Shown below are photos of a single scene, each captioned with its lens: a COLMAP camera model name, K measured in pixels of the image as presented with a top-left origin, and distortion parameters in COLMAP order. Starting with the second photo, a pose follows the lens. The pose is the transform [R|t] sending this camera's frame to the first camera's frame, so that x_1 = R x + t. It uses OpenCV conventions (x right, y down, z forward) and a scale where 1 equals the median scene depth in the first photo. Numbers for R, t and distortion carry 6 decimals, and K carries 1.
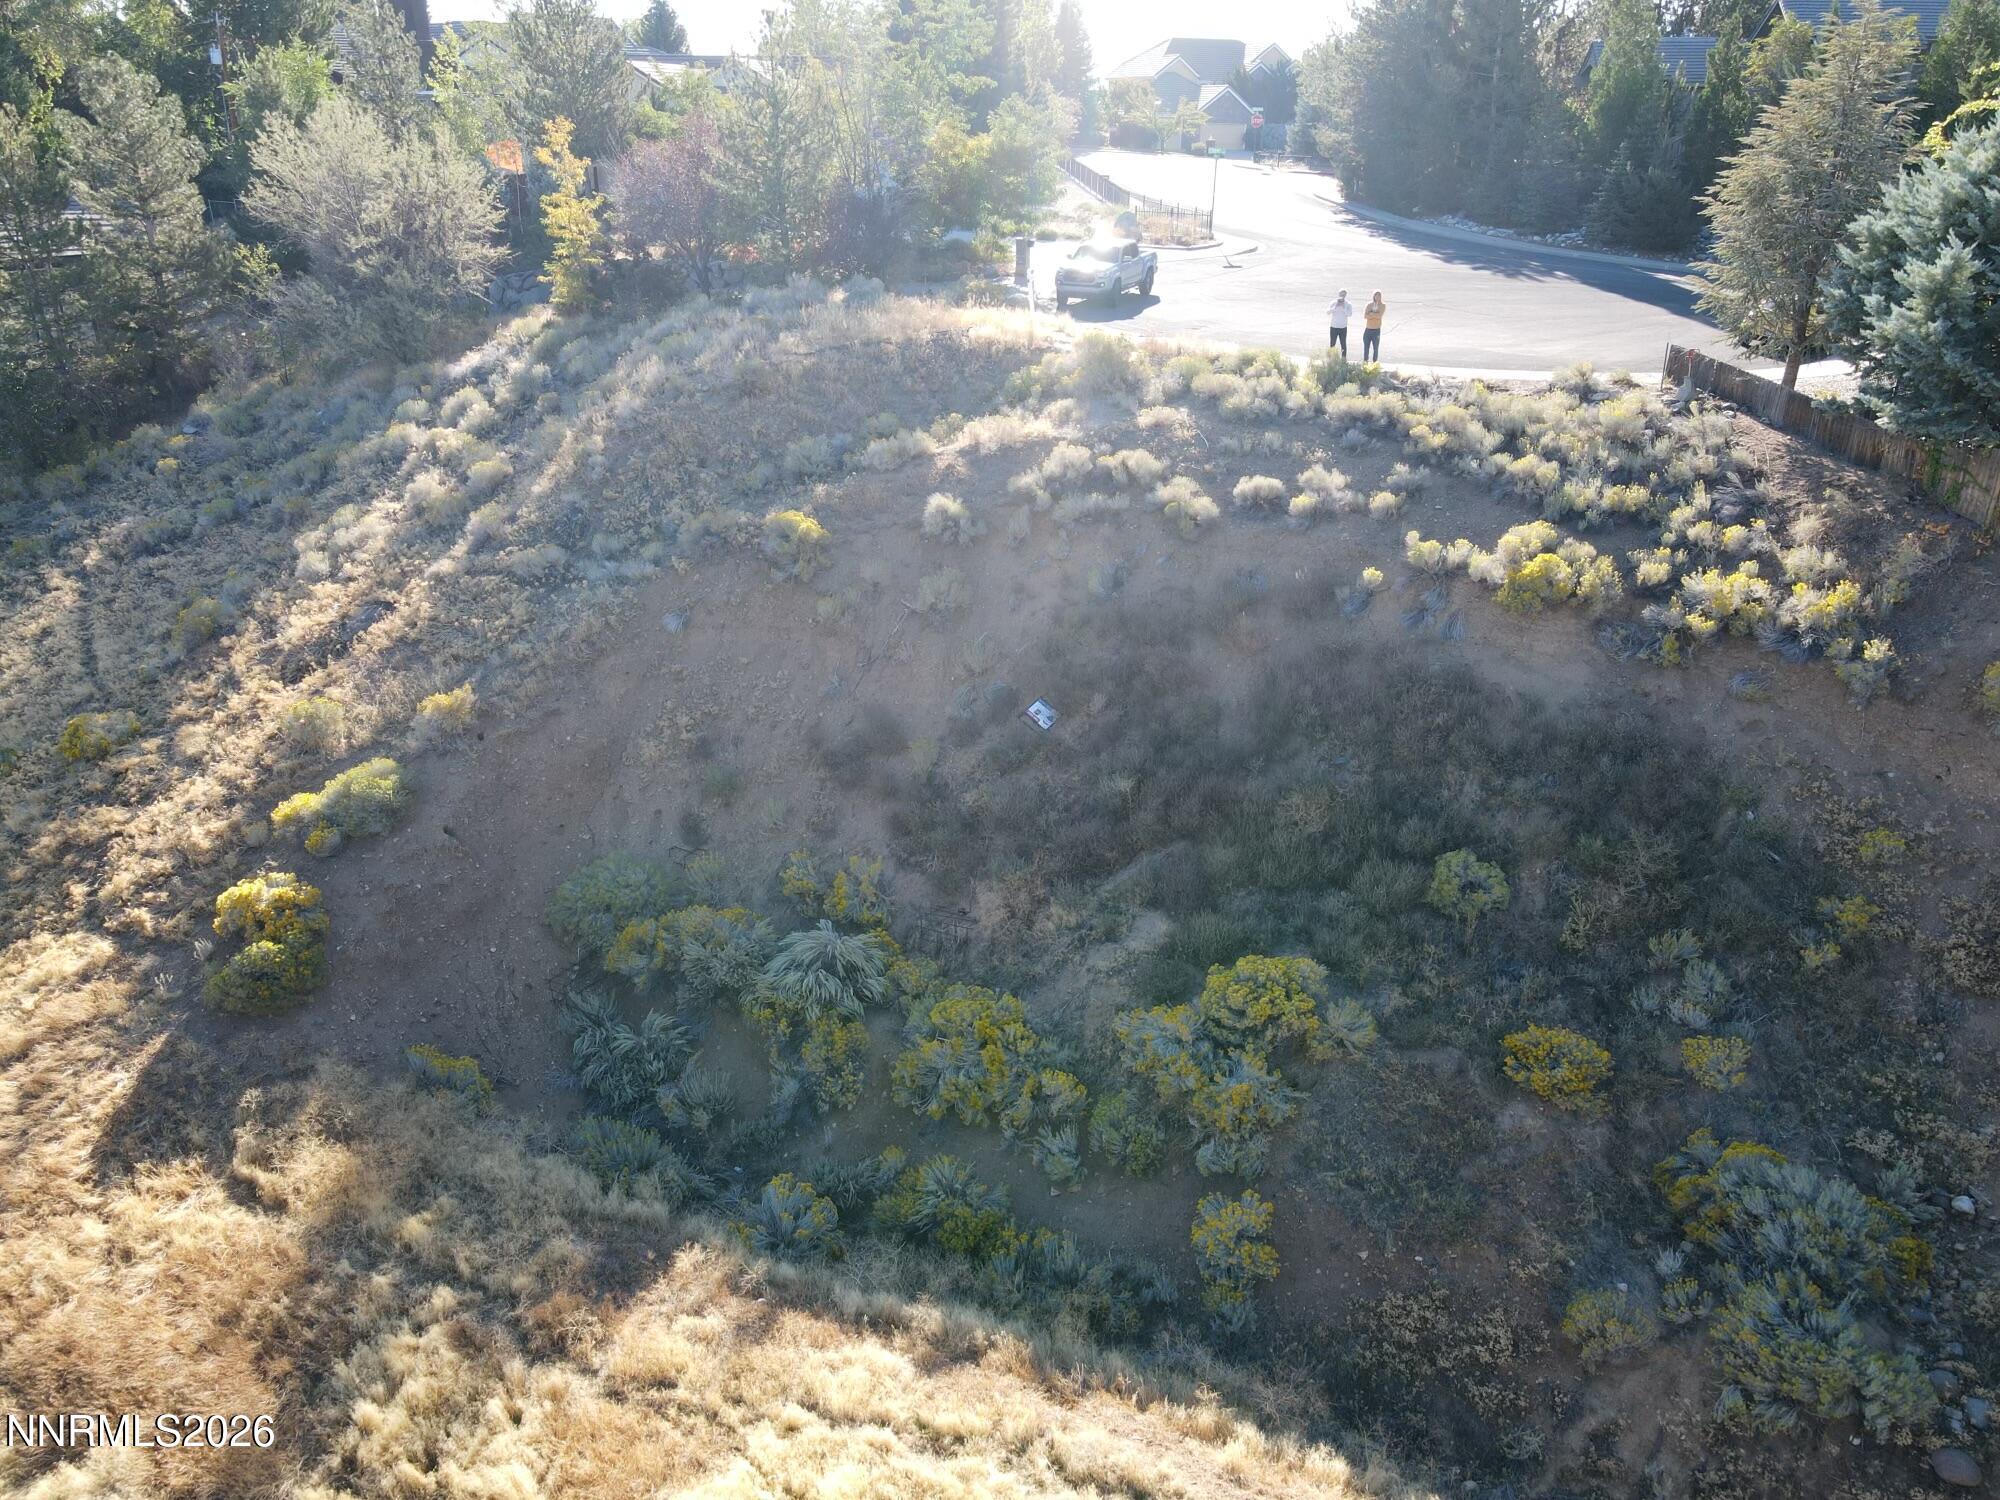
lens RADIAL K [[1472.0, 0, 990.7], [0, 1472.0, 736.9], [0, 0, 1]] dist [0.010470, 0.008497]
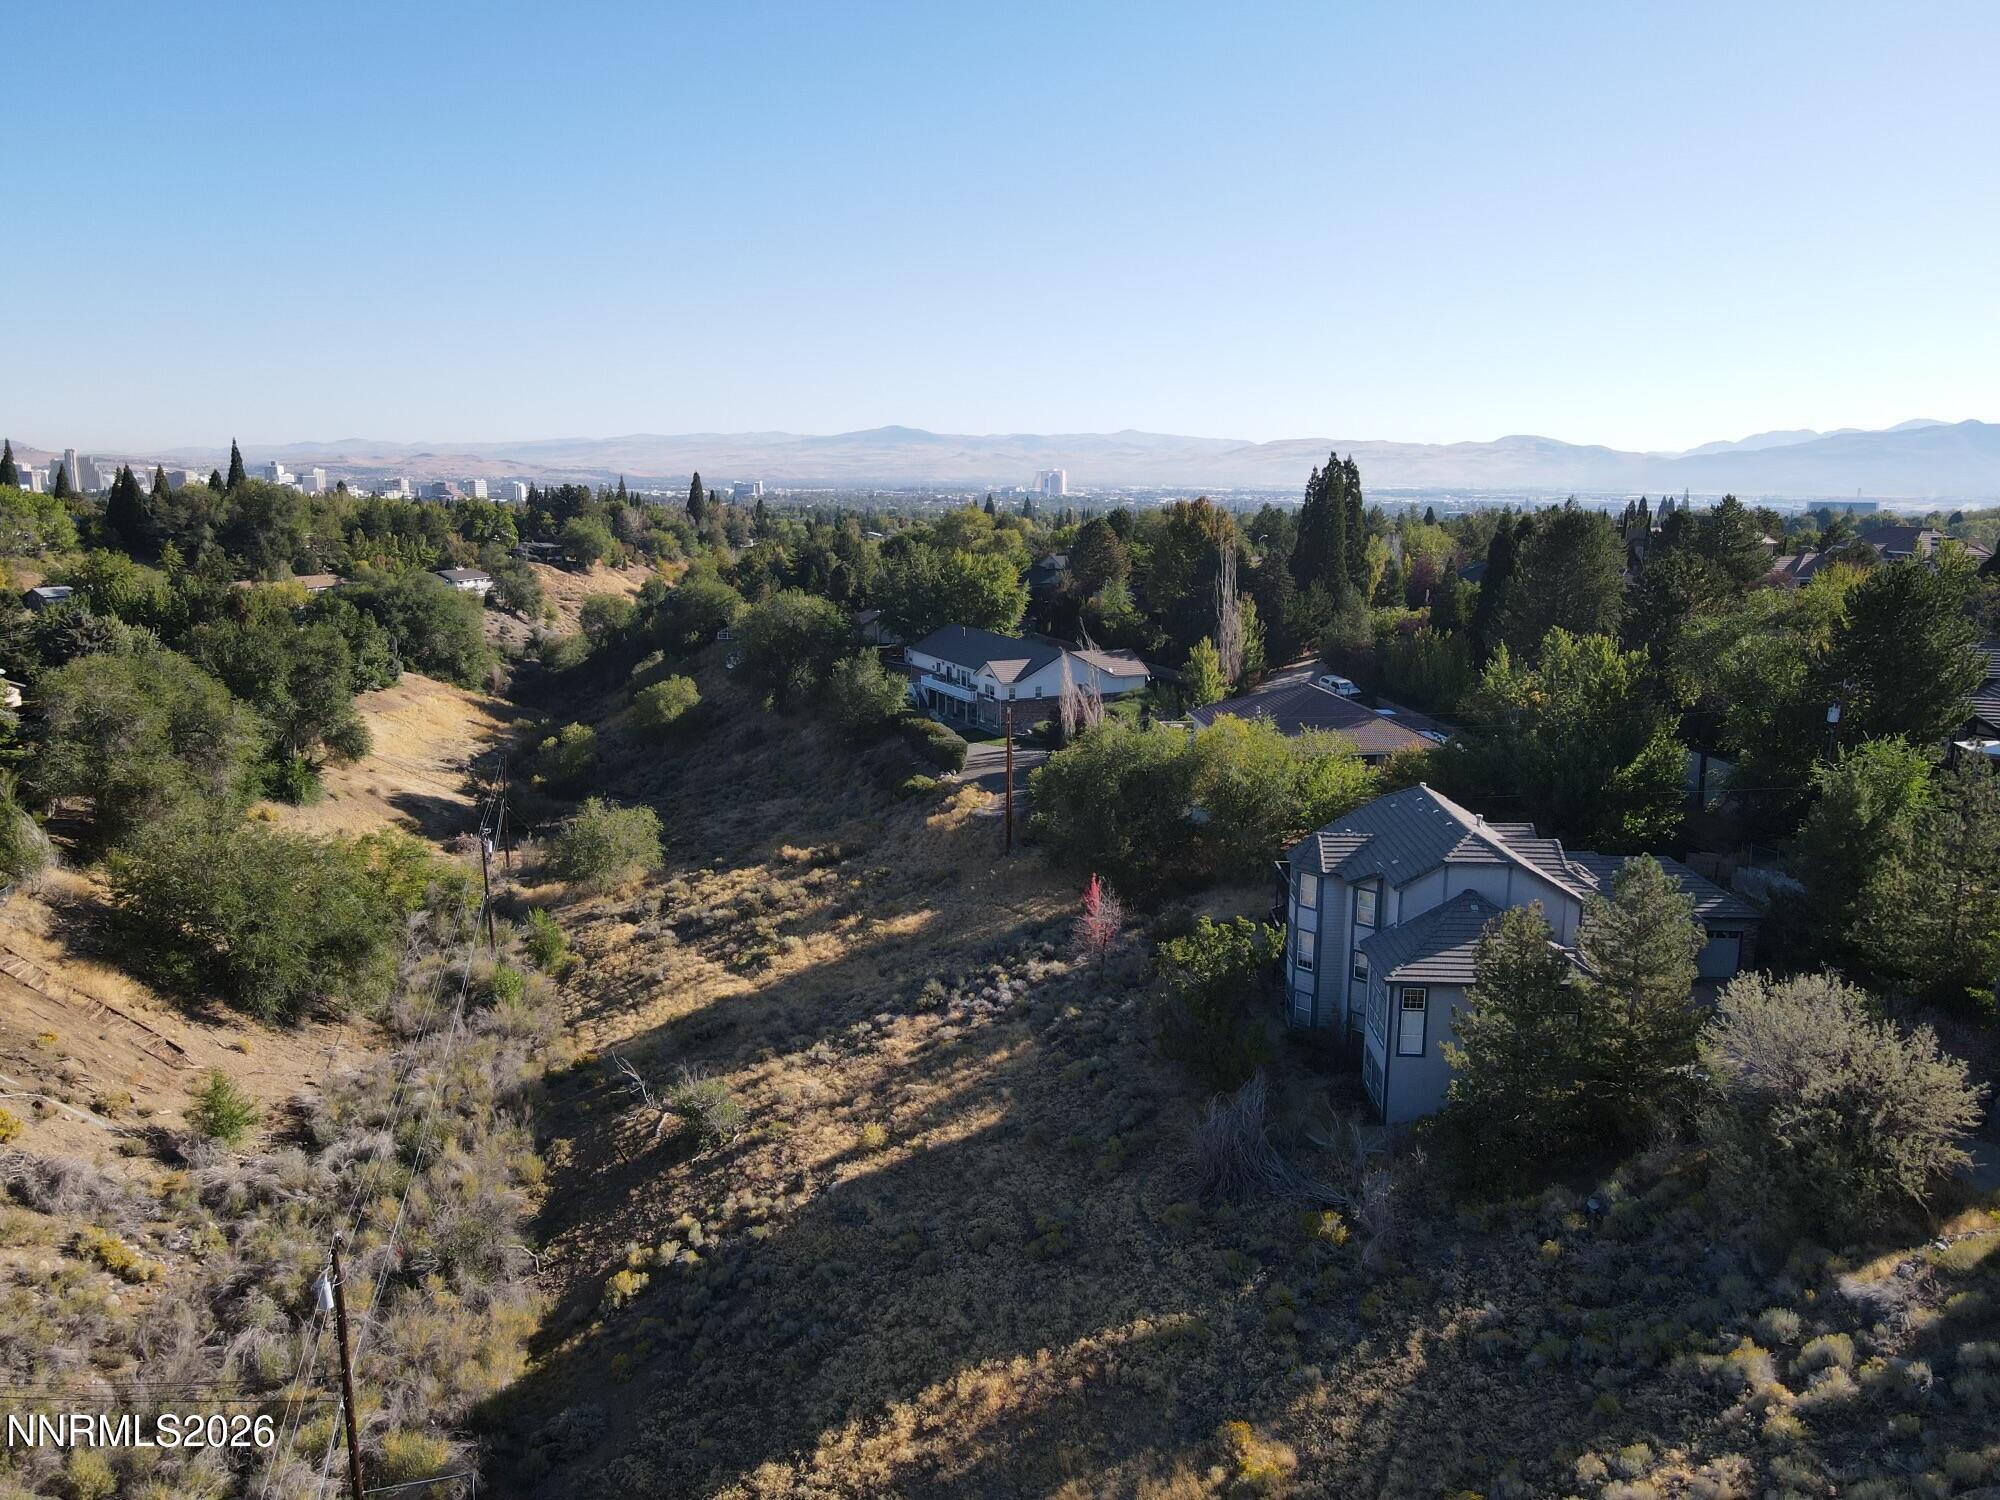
lens RADIAL K [[1472.0, 0, 991.3], [0, 1472.0, 737.5], [0, 0, 1]] dist [0.010470, 0.008497]
pose [[0.507870, 0.153385, -0.847668, 0.151363], [-0.337613, 0.940739, -0.032051, -0.589023], [0.792518, 0.302462, 0.529558, -0.015261]]
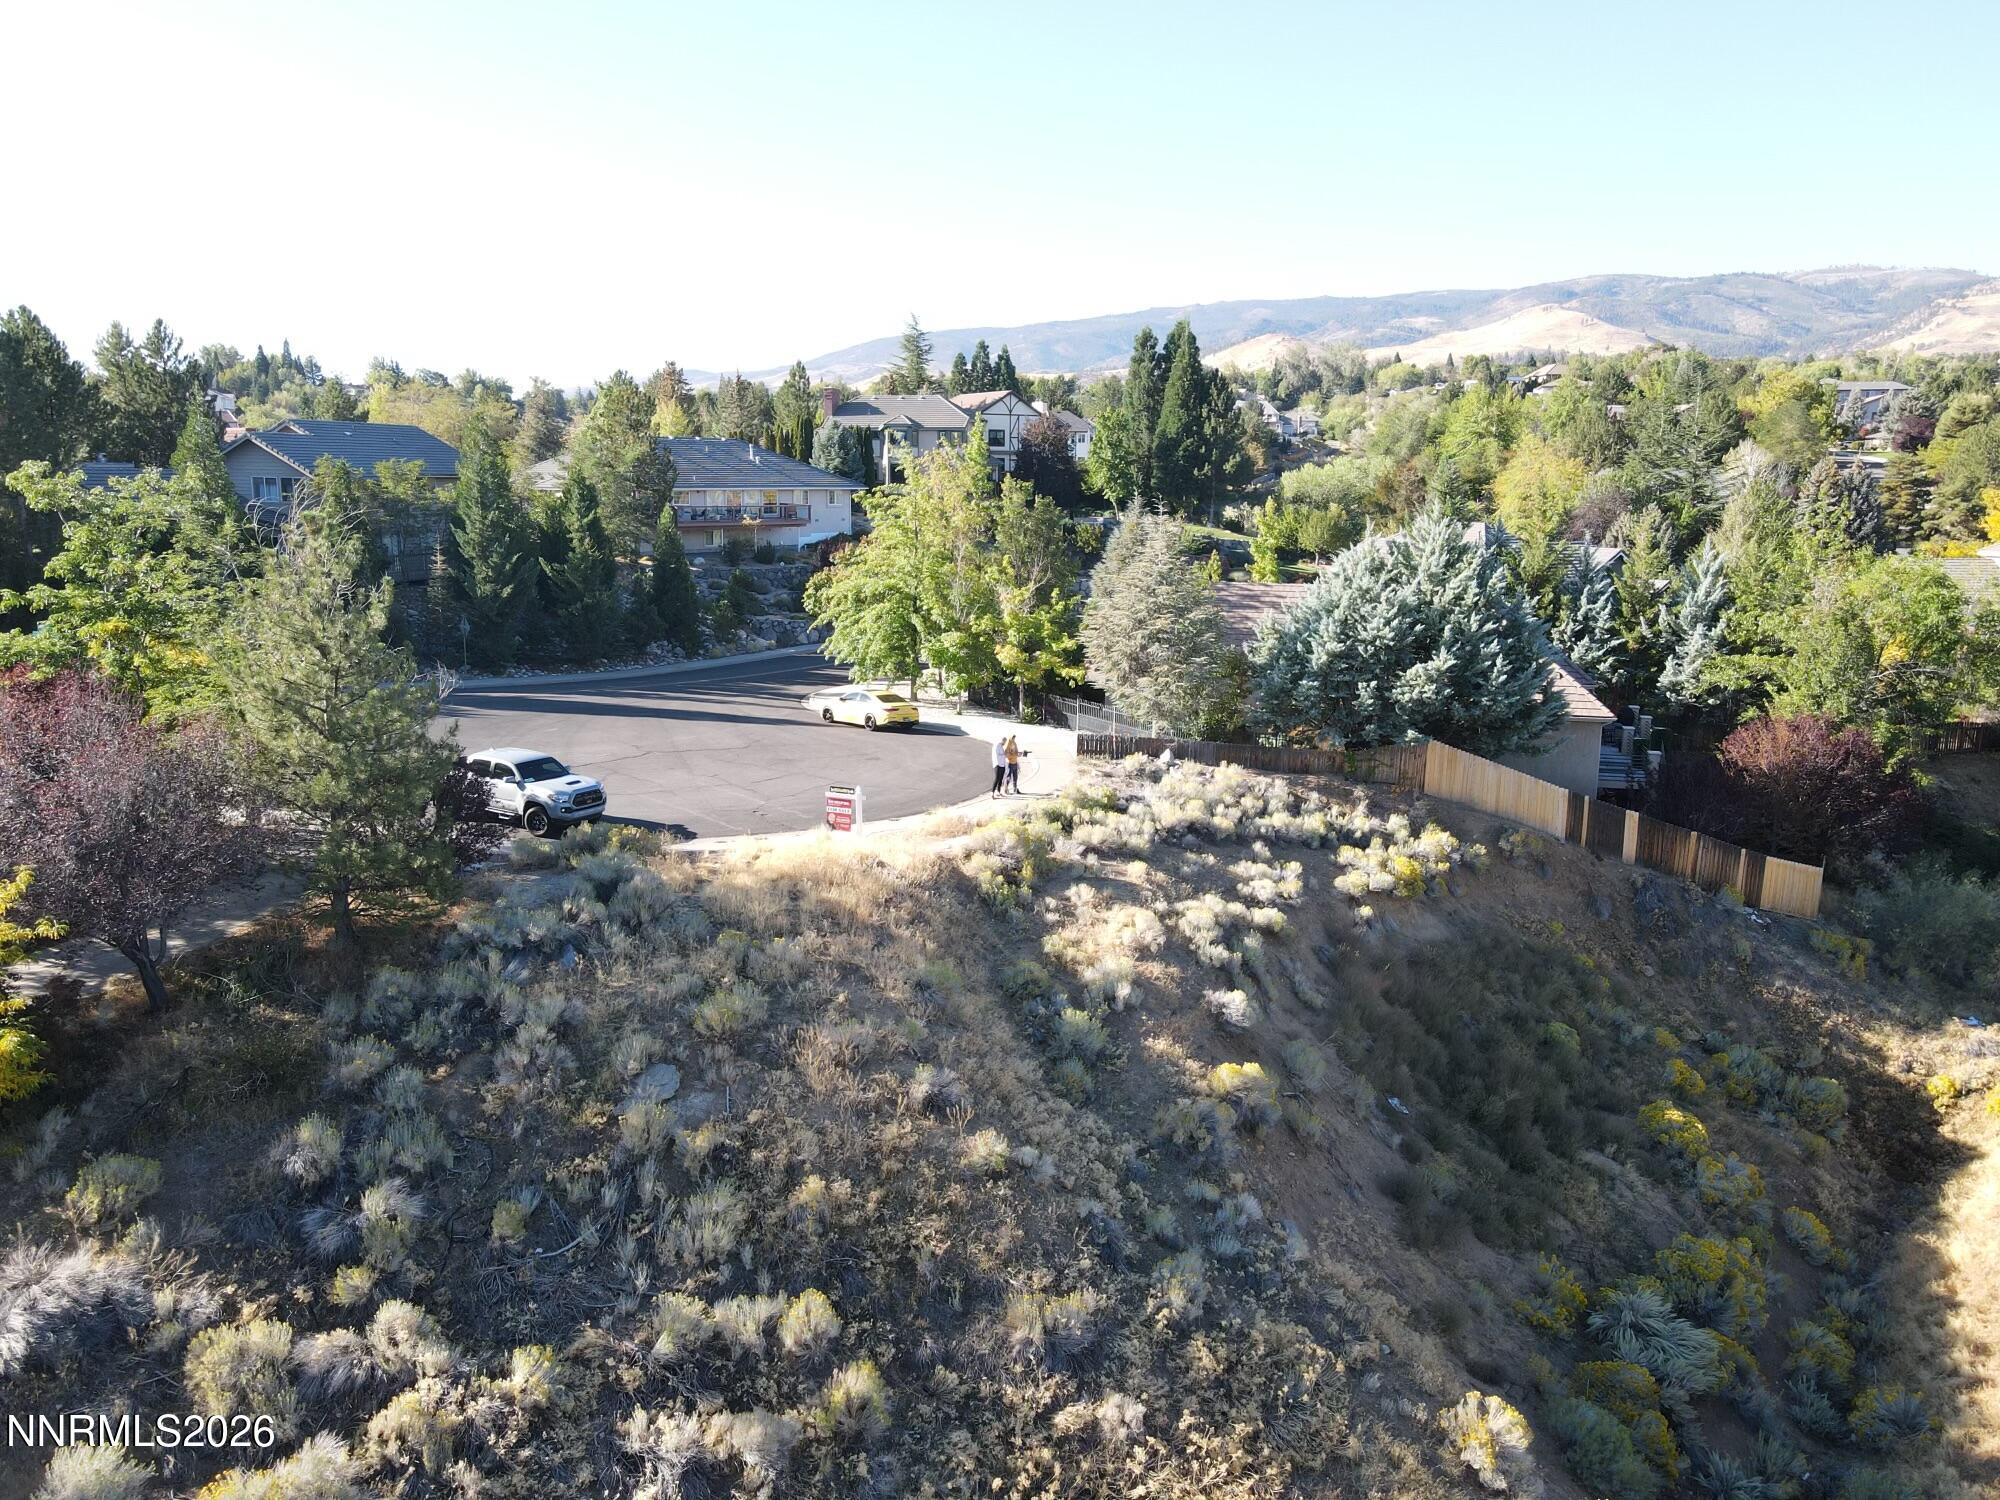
lens RADIAL K [[1472.0, 0, 995.2], [0, 1472.0, 747.2], [0, 0, 1]] dist [0.010470, 0.008497]
pose [[0.114641, -0.185104, 0.976009, -1.132603], [0.383742, 0.914475, 0.128360, -0.570776], [-0.916296, 0.359821, 0.175869, 1.014702]]
